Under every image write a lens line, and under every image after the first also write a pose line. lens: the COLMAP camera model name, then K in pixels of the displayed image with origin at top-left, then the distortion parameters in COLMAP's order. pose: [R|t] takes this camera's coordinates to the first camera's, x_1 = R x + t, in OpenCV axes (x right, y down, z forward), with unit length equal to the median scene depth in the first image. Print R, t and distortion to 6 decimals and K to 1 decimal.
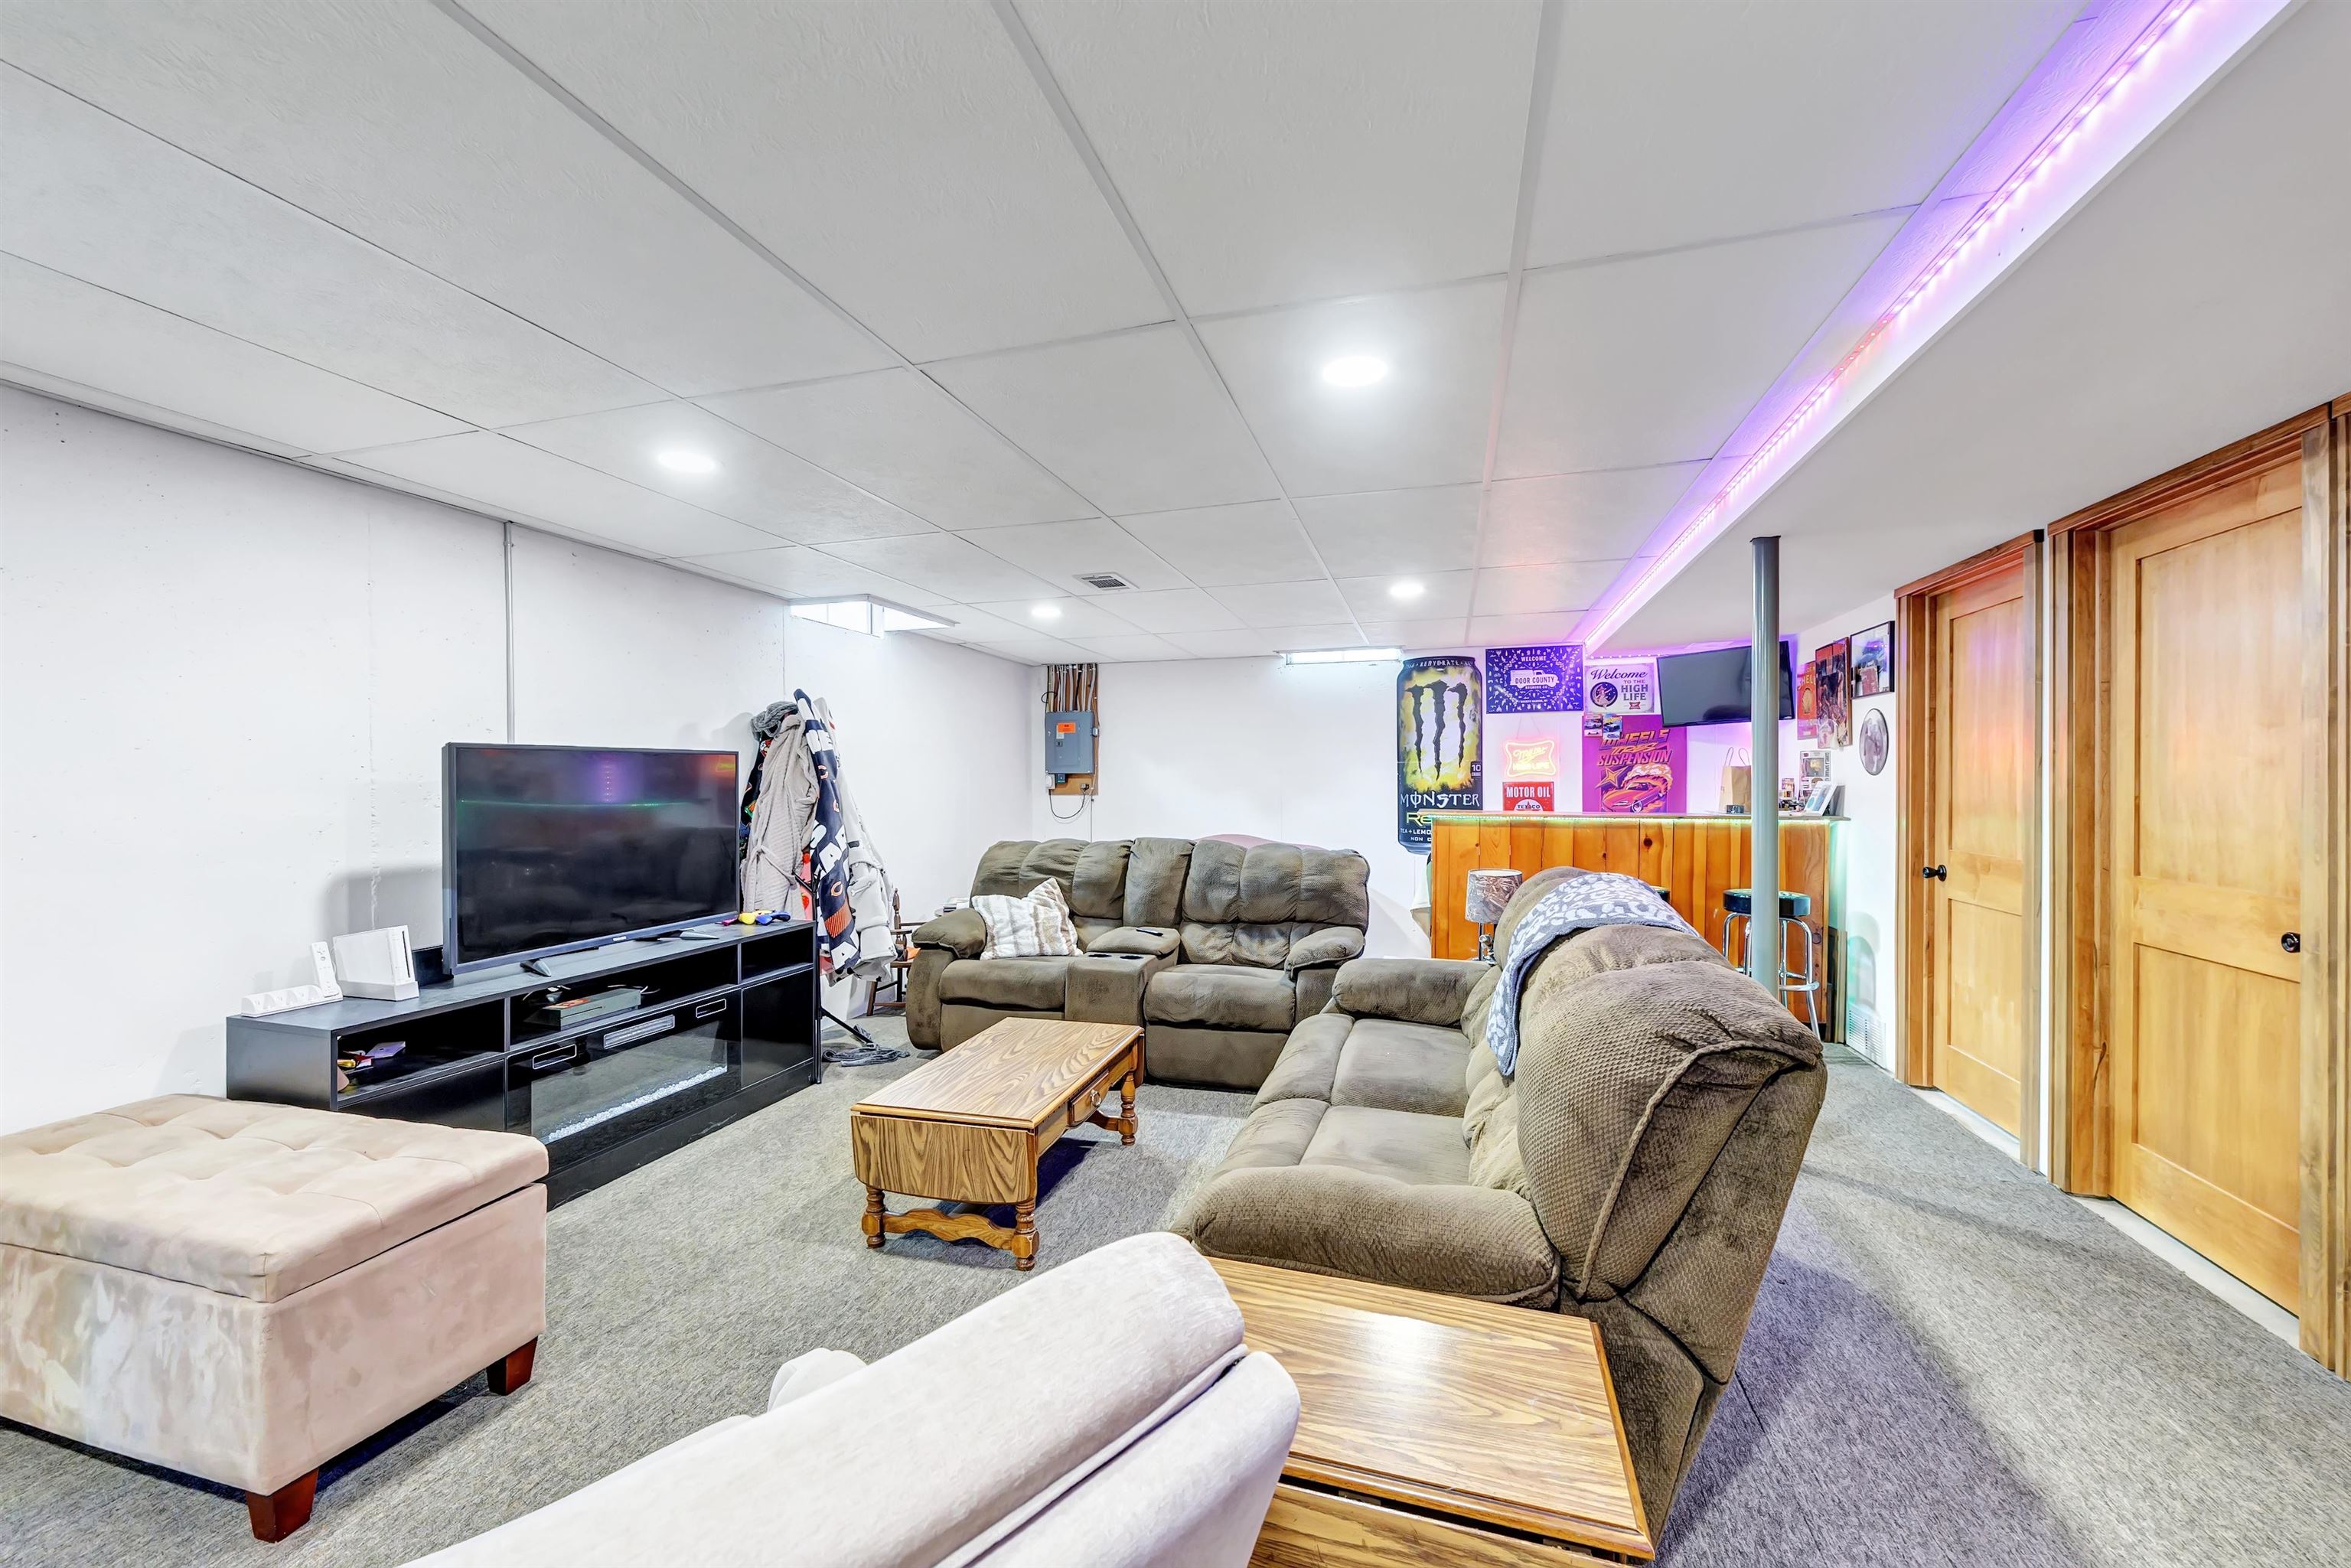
lens RADIAL K [[938.2, 0, 1163.8], [0, 938.2, 785.2], [0, 0, 1]] dist [0.014548, 0.000219]
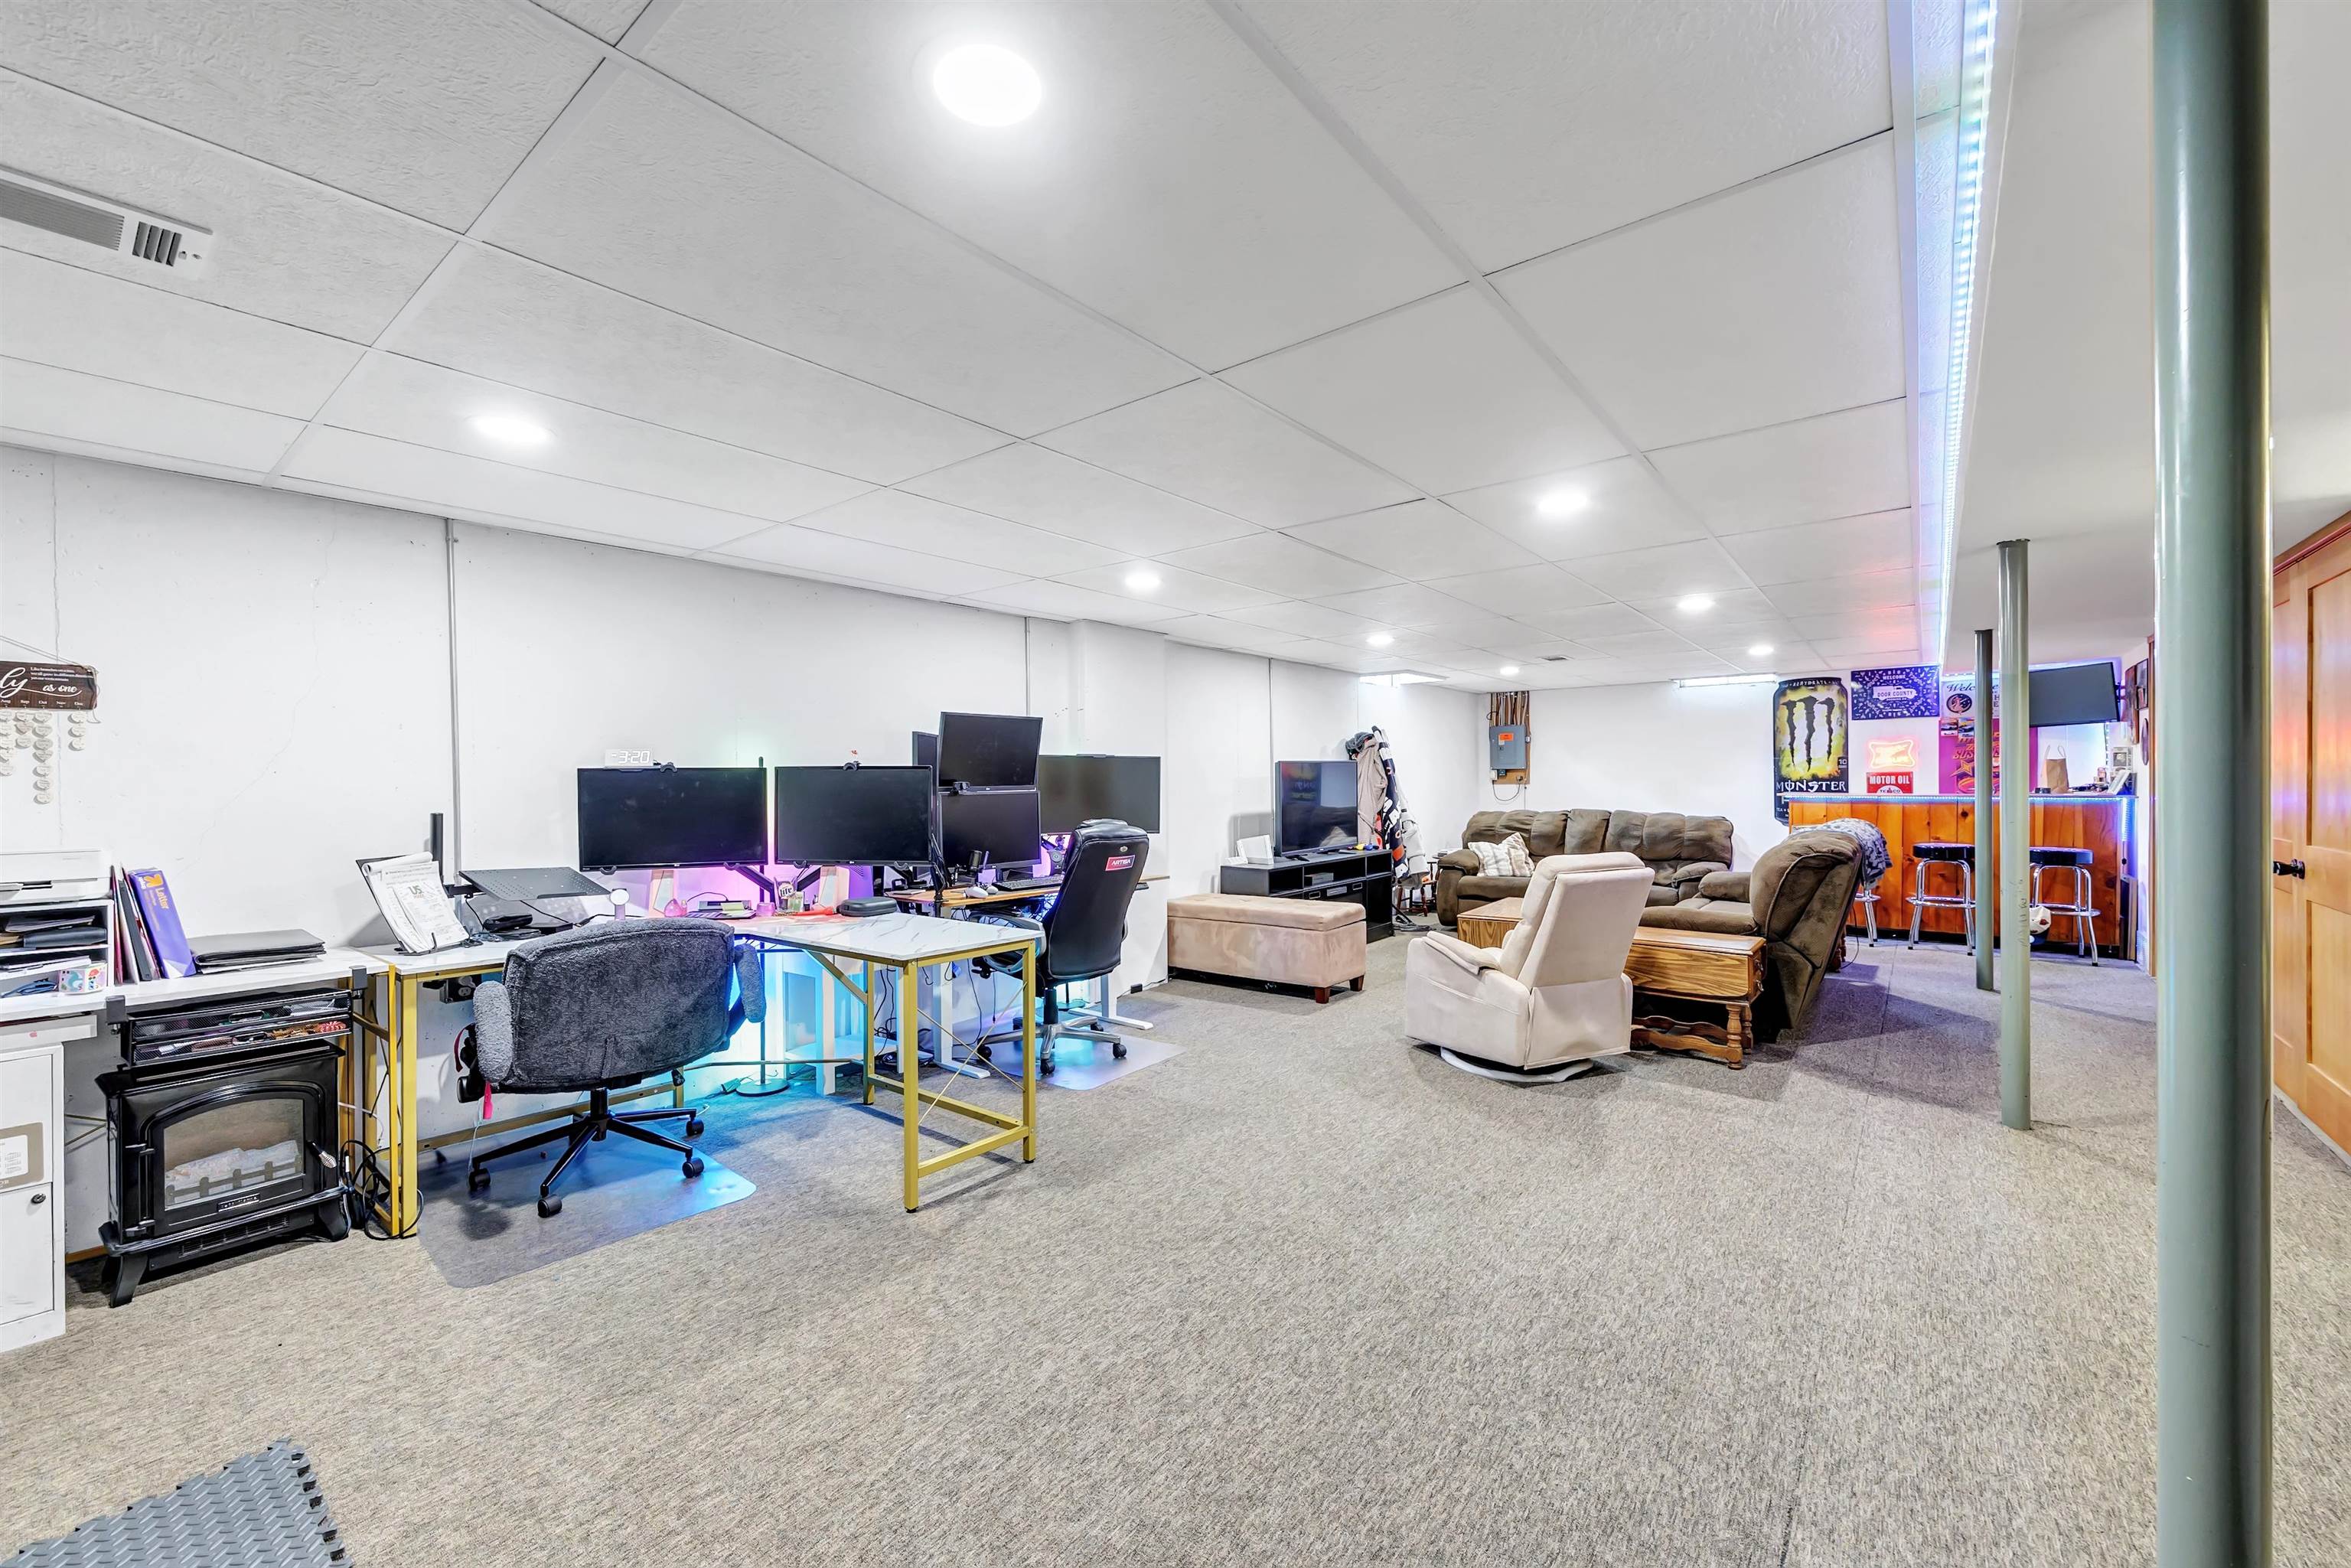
lens RADIAL K [[938.2, 0, 1180.5], [0, 938.2, 794.3], [0, 0, 1]] dist [0.014548, 0.000219]
pose [[0.931211, -0.001054, -0.364479, -0.067528], [0.007217, 0.999853, 0.015547, 0.000246], [0.364409, -0.017108, 0.931082, -0.783877]]
